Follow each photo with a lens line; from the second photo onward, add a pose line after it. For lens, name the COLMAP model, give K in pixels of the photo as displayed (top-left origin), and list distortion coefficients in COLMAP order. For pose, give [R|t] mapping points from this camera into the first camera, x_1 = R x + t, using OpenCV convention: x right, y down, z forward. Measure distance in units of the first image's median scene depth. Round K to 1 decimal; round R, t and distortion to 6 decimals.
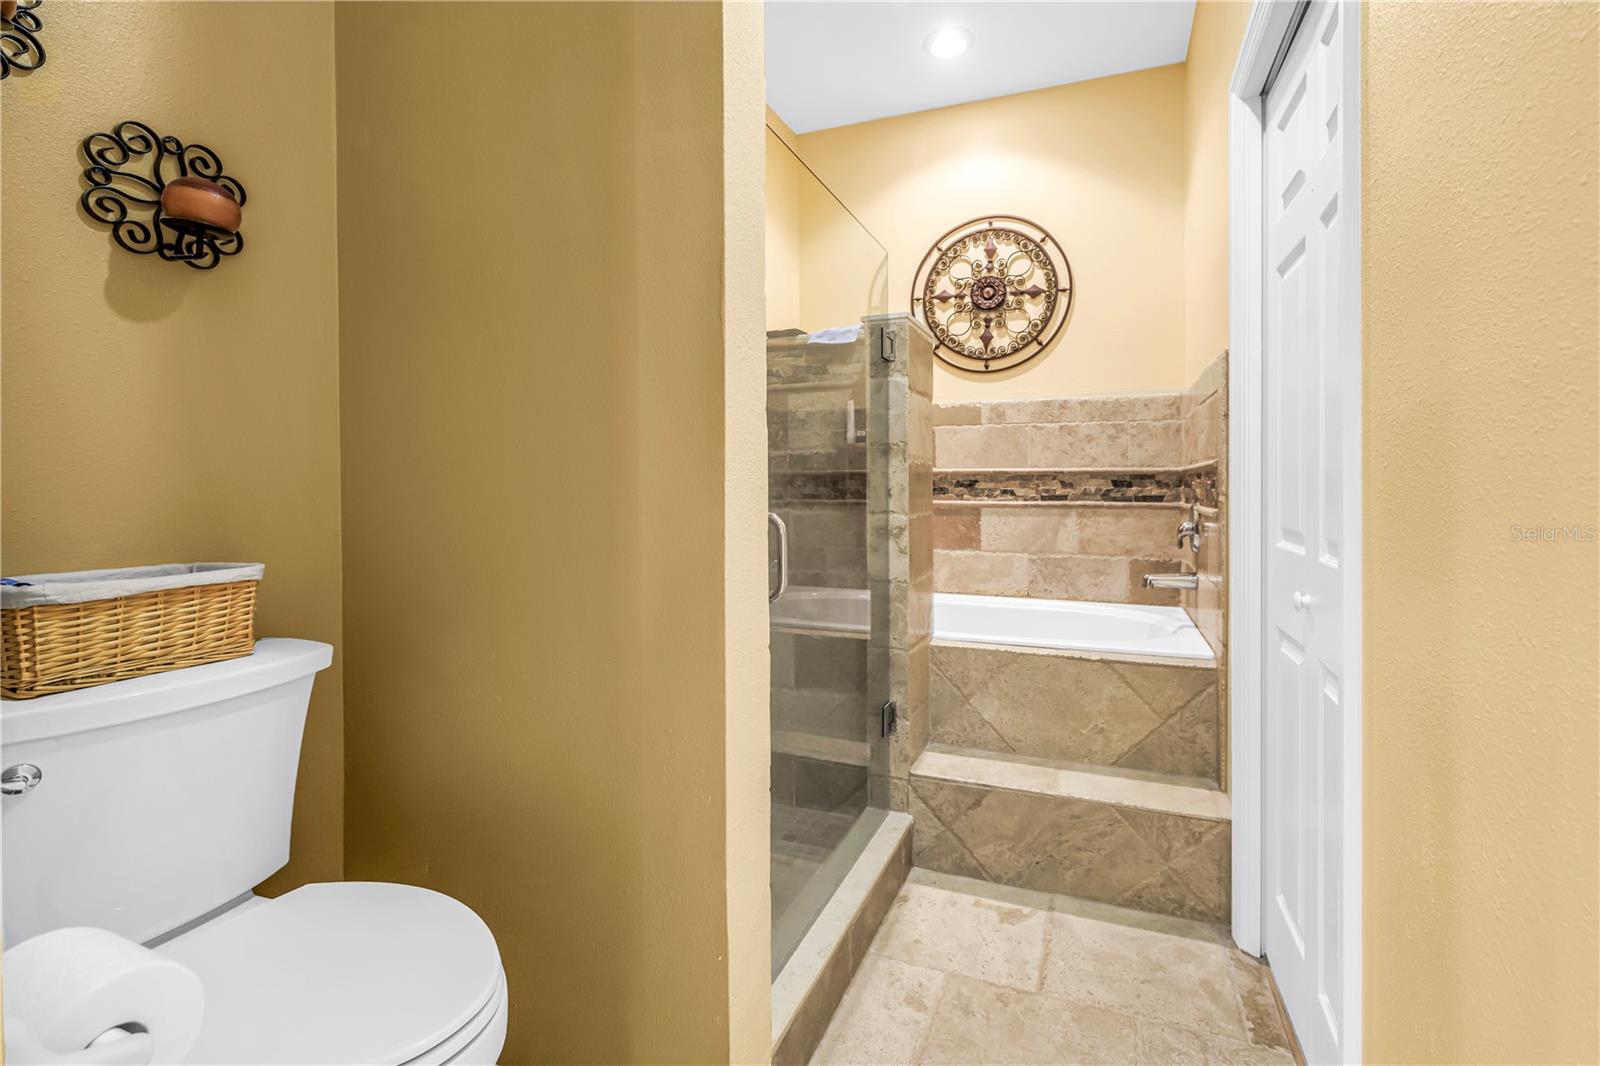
lens RADIAL K [[750.6, 0, 802.3], [0, 750.6, 495.5], [0, 0, 1]] dist [0.001066, 0.000106]
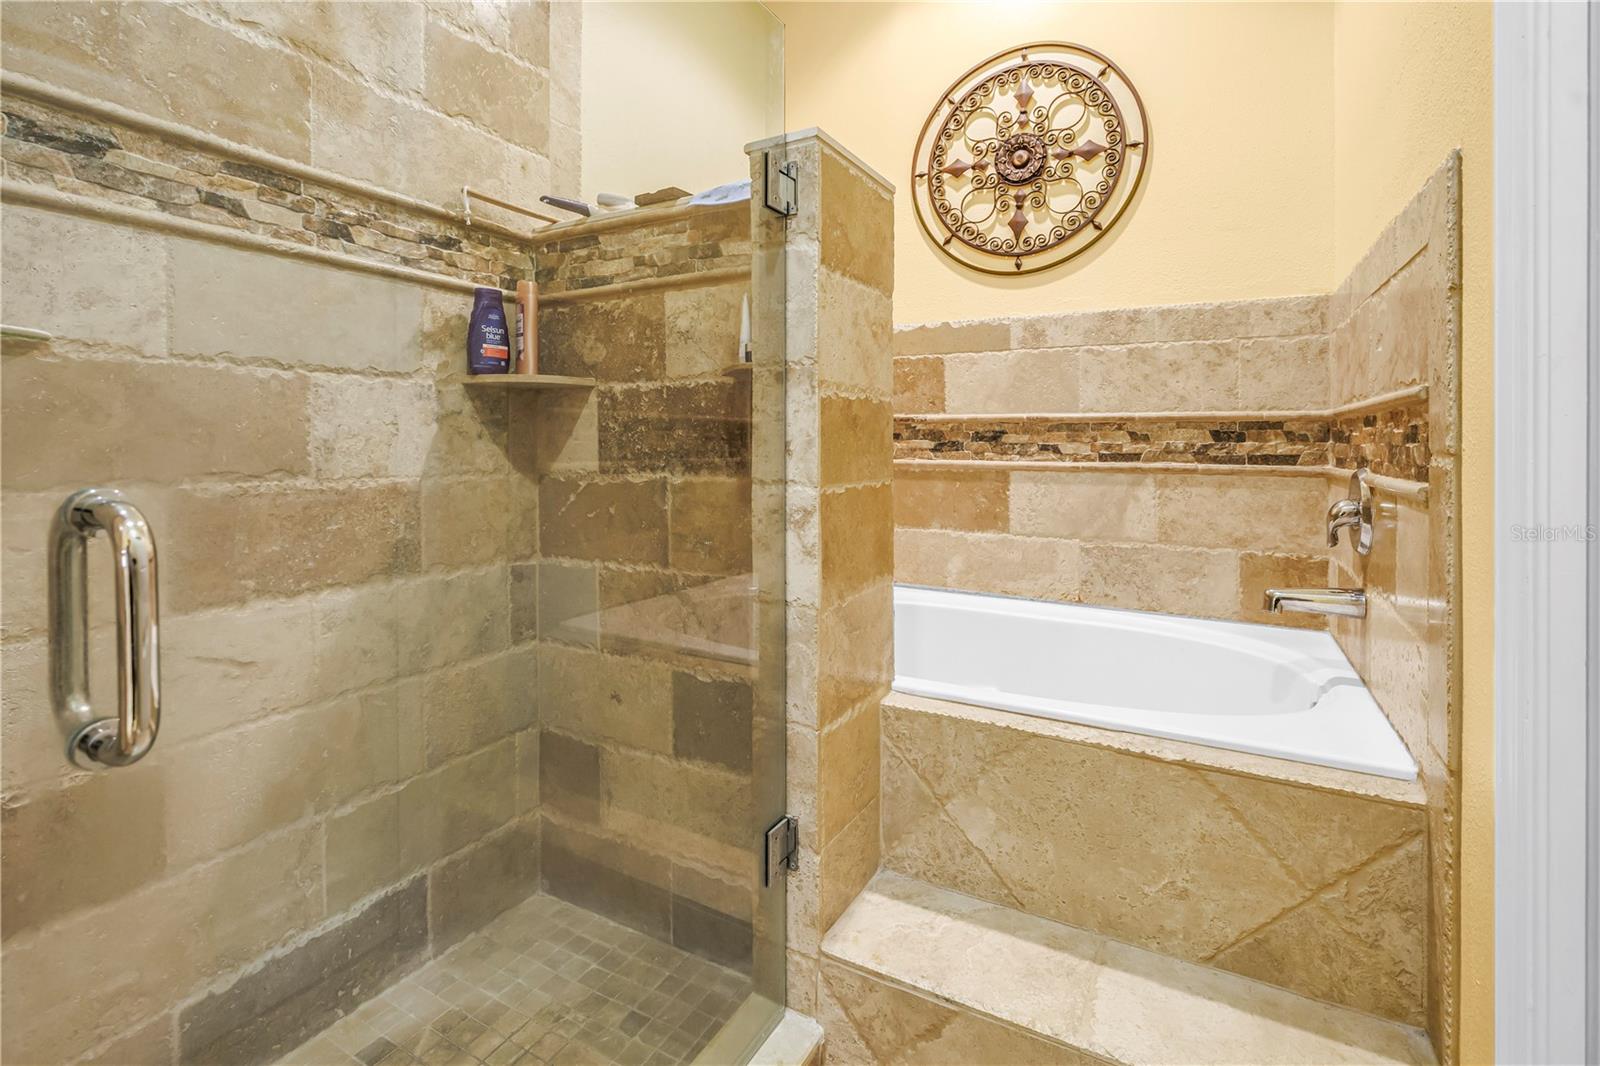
lens RADIAL K [[741.1, 0, 797.8], [0, 741.1, 444.6], [0, 0, 1]] dist [-0.000215, 0.000599]
pose [[0.991725, 0.003811, -0.128325, 0.145362], [-0.004923, 0.999953, -0.008352, -0.001194], [0.128287, 0.008914, 0.991697, 0.330720]]
